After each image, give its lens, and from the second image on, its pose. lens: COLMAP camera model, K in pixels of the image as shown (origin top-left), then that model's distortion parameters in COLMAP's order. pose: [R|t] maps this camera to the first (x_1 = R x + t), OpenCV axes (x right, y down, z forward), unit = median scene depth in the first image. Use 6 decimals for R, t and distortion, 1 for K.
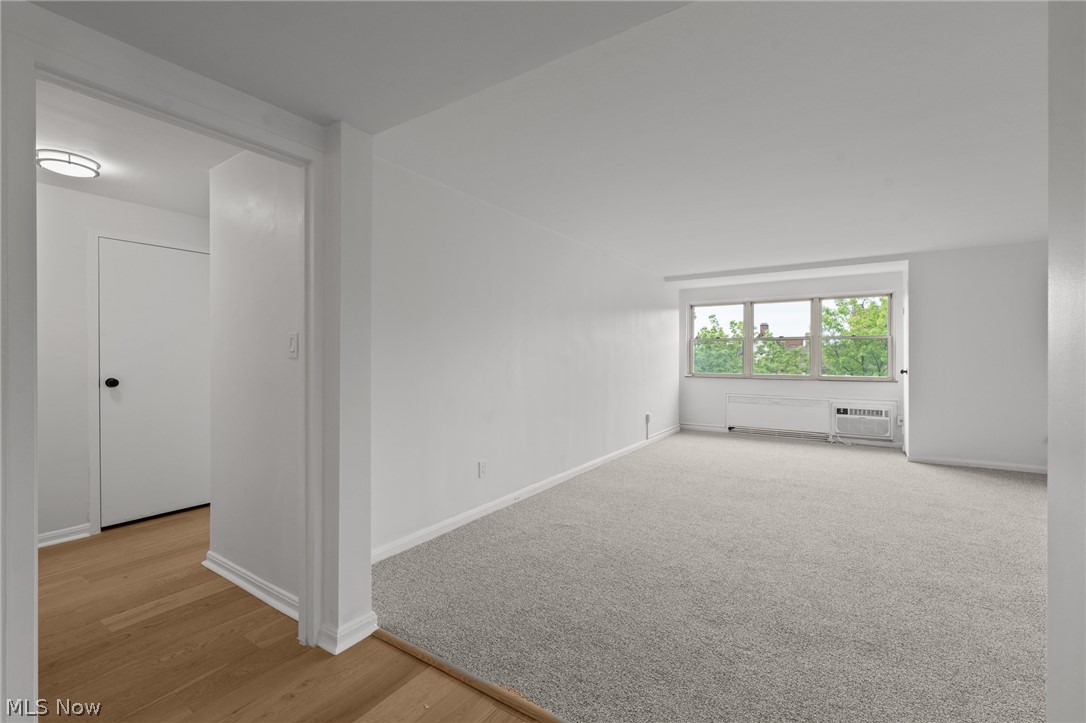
lens RADIAL K [[471.2, 0, 543.0], [0, 471.2, 361.5], [0, 0, 1]] dist [0.001815, 0.000190]
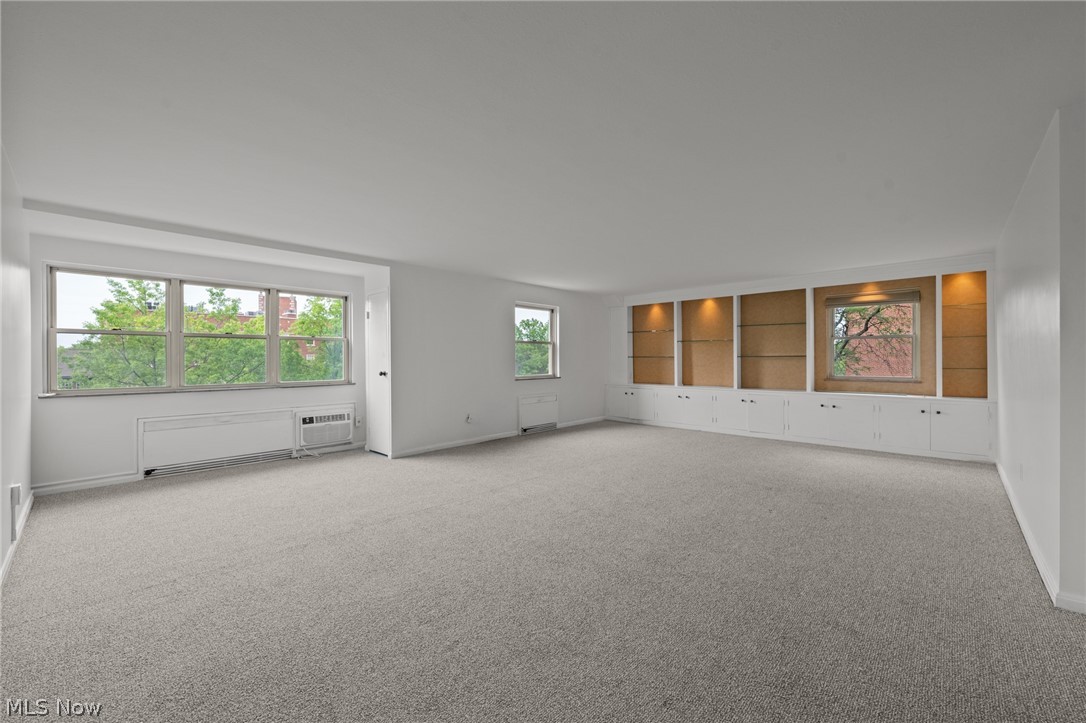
lens RADIAL K [[435.5, 0, 543.0], [0, 435.5, 361.5], [0, 0, 1]] dist [0.000395, 0.000043]
pose [[0.176846, -0.005857, 0.984221, -0.100304], [0.014309, 0.999892, 0.003379, -0.002888], [-0.984134, 0.013486, 0.176911, 0.418186]]
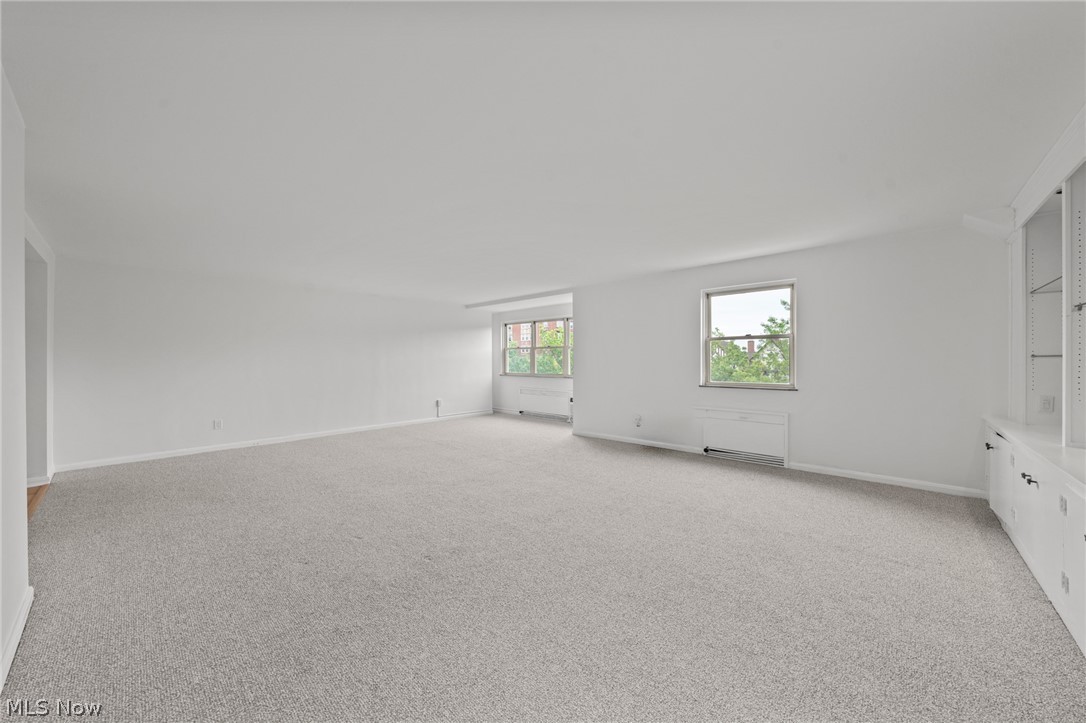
lens RADIAL K [[386.2, 0, 540.8], [0, 386.2, 361.3], [0, 0, 1]] dist [-0.001974, -0.000259]
pose [[0.984709, -0.005086, -0.174132, 0.747288], [0.003811, 0.999963, -0.007655, -0.000359], [0.174165, 0.006874, 0.984693, -0.141151]]
